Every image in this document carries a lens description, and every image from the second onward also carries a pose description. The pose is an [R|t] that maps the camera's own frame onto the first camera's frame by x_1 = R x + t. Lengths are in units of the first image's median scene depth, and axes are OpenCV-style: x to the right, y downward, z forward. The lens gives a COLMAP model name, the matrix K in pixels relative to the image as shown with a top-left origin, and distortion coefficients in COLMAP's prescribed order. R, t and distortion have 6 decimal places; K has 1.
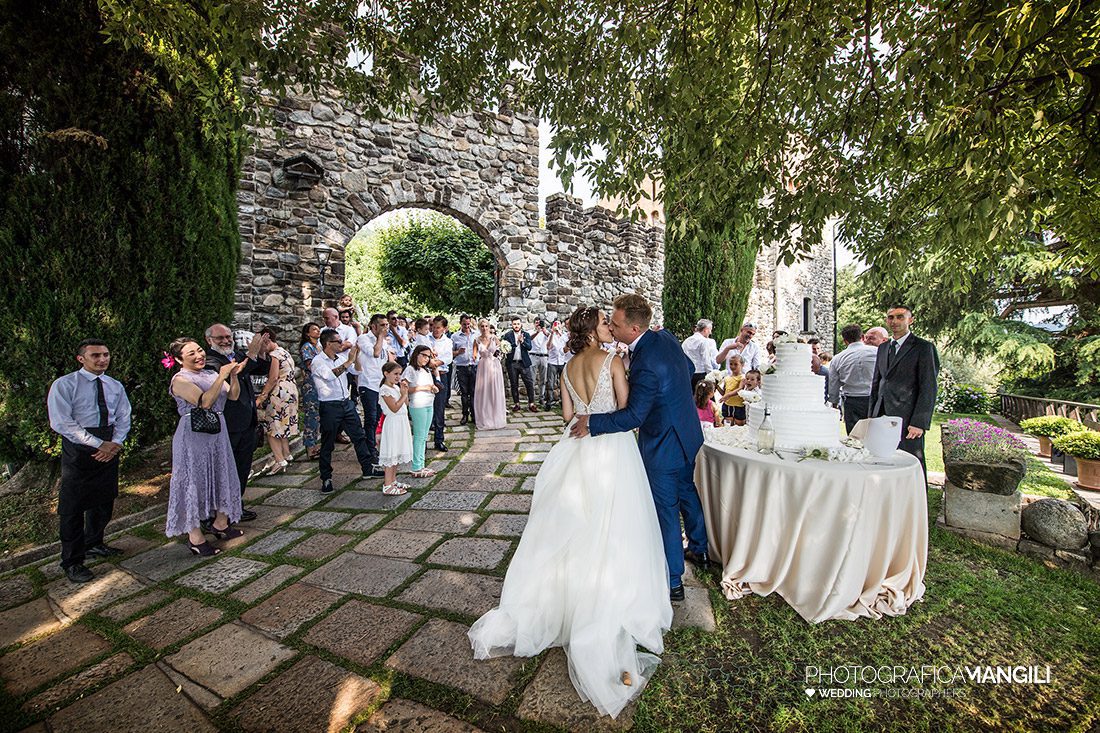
lens RADIAL K [[433.2, 0, 550.4], [0, 433.2, 371.7], [0, 0, 1]] dist [-0.015312, -0.001021]
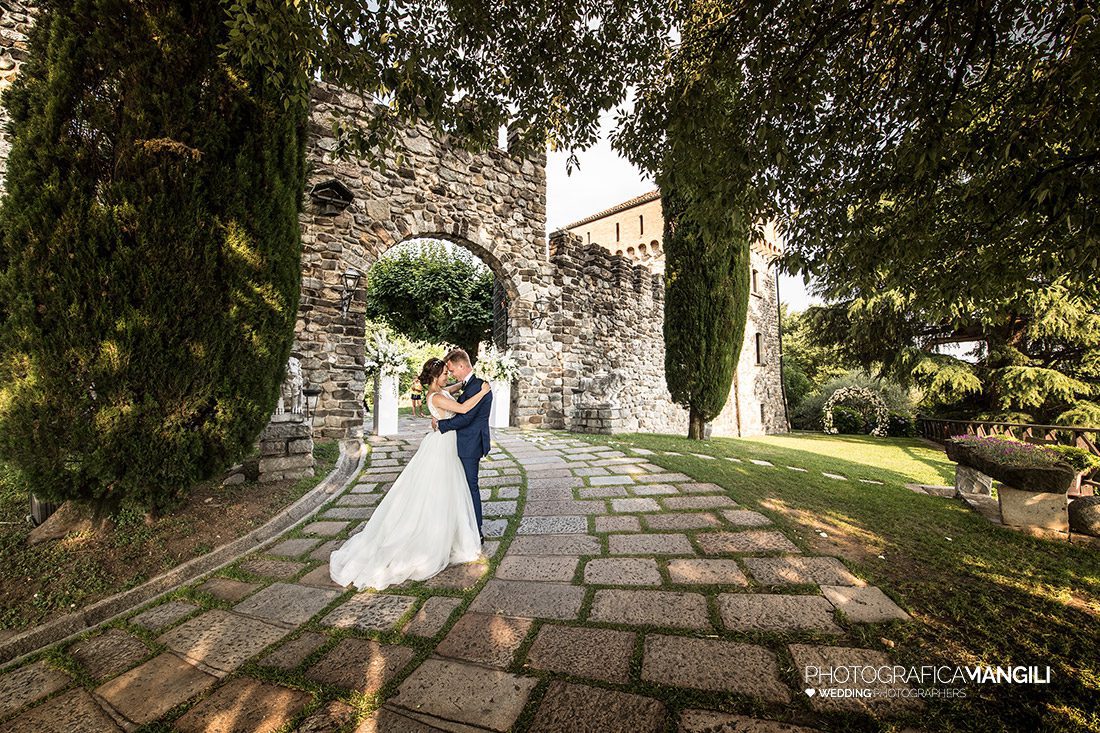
lens RADIAL K [[433.2, 0, 513.0], [0, 433.2, 374.4], [0, 0, 1]] dist [-0.015312, -0.001021]
pose [[0.992770, 0.001358, 0.120027, -0.248011], [0.007342, 0.997377, -0.072008, 0.012732], [-0.119810, 0.072368, 0.990156, -0.001307]]
